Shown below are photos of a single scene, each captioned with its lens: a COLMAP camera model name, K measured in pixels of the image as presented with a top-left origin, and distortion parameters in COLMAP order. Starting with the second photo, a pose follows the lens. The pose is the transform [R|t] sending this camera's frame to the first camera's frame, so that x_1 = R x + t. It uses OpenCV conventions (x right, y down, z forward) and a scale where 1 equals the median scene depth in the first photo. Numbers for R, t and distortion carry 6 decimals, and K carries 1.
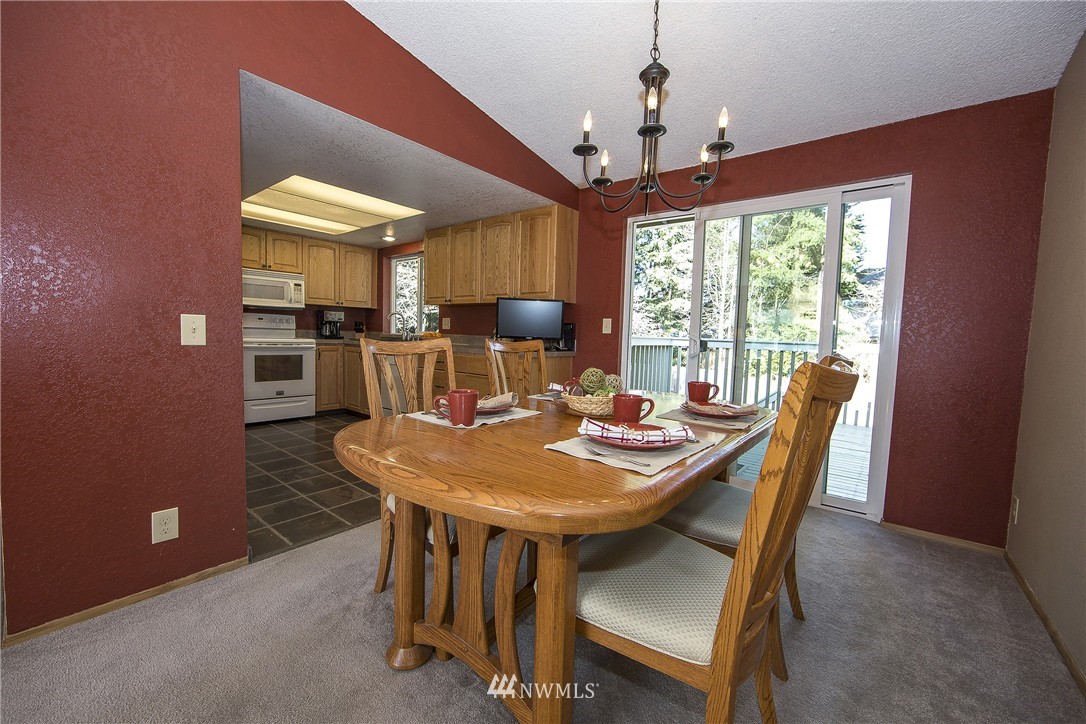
lens RADIAL K [[424.9, 0, 546.1], [0, 424.9, 362.2], [0, 0, 1]] dist [-0.014123, 0.000791]
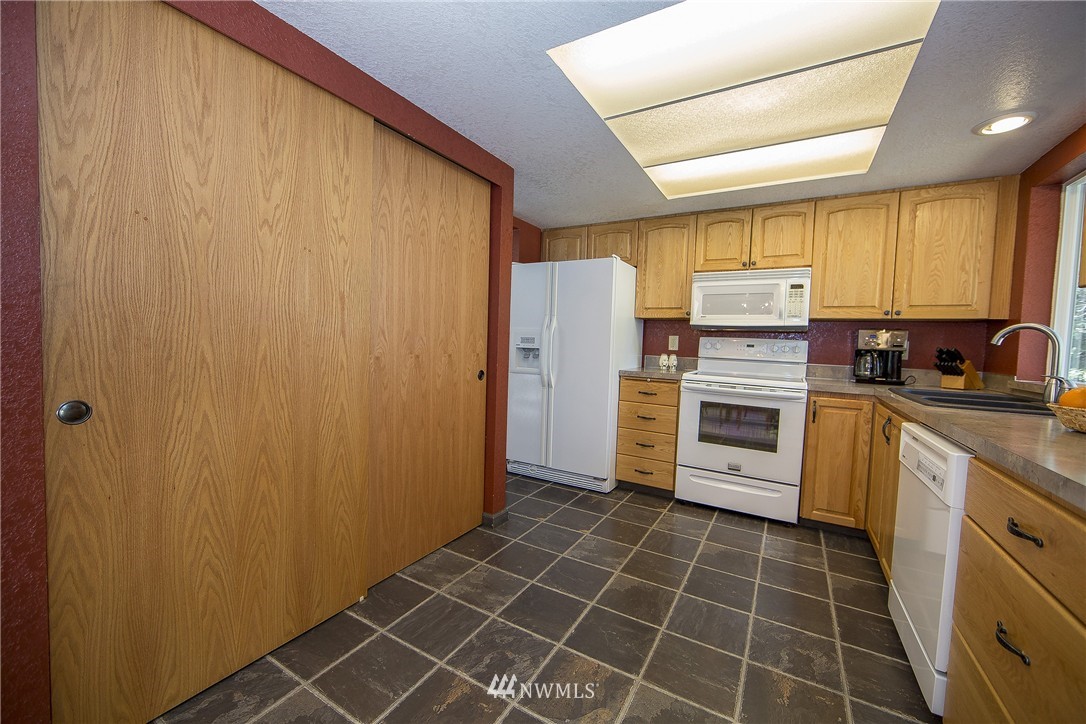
lens RADIAL K [[424.9, 0, 541.2], [0, 424.9, 363.4], [0, 0, 1]] dist [-0.014123, 0.000791]
pose [[0.137242, 0.026880, -0.990173, -0.064795], [-0.095926, 0.995294, 0.013723, -0.053068], [0.985882, 0.093099, 0.139174, 0.584667]]
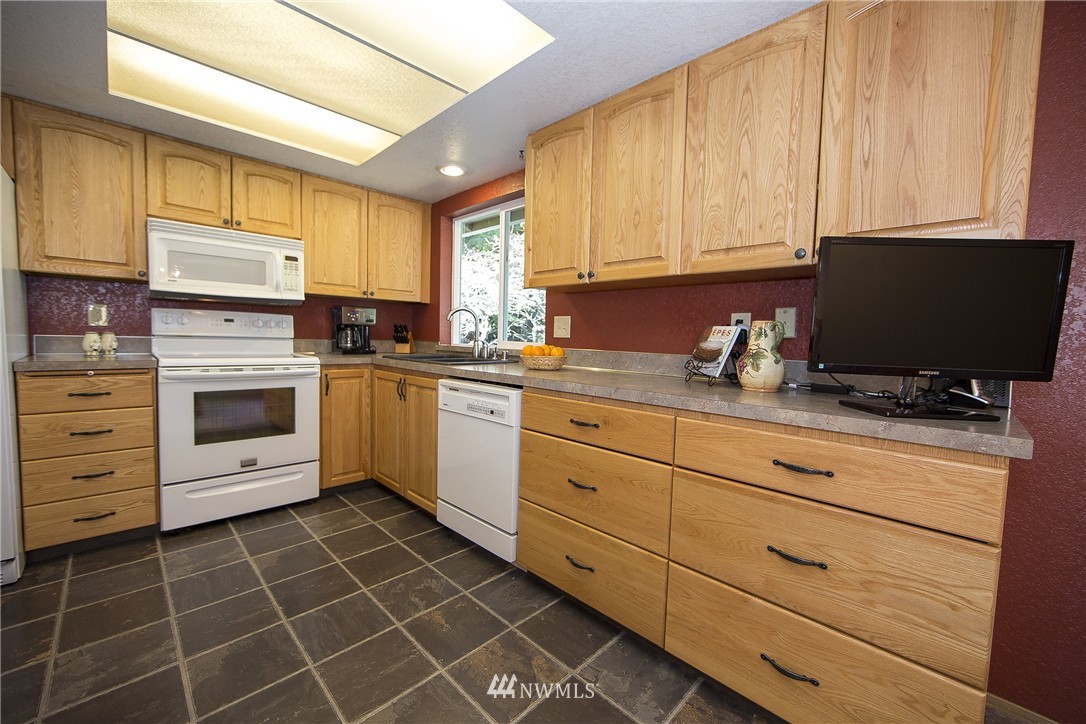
lens RADIAL K [[424.9, 0, 543.9], [0, 424.9, 362.4], [0, 0, 1]] dist [-0.014123, 0.000791]
pose [[0.993332, 0.003924, -0.115220, -0.195894], [-0.004894, 0.999955, -0.008136, -0.044227], [0.115183, 0.008645, 0.993307, 0.489801]]
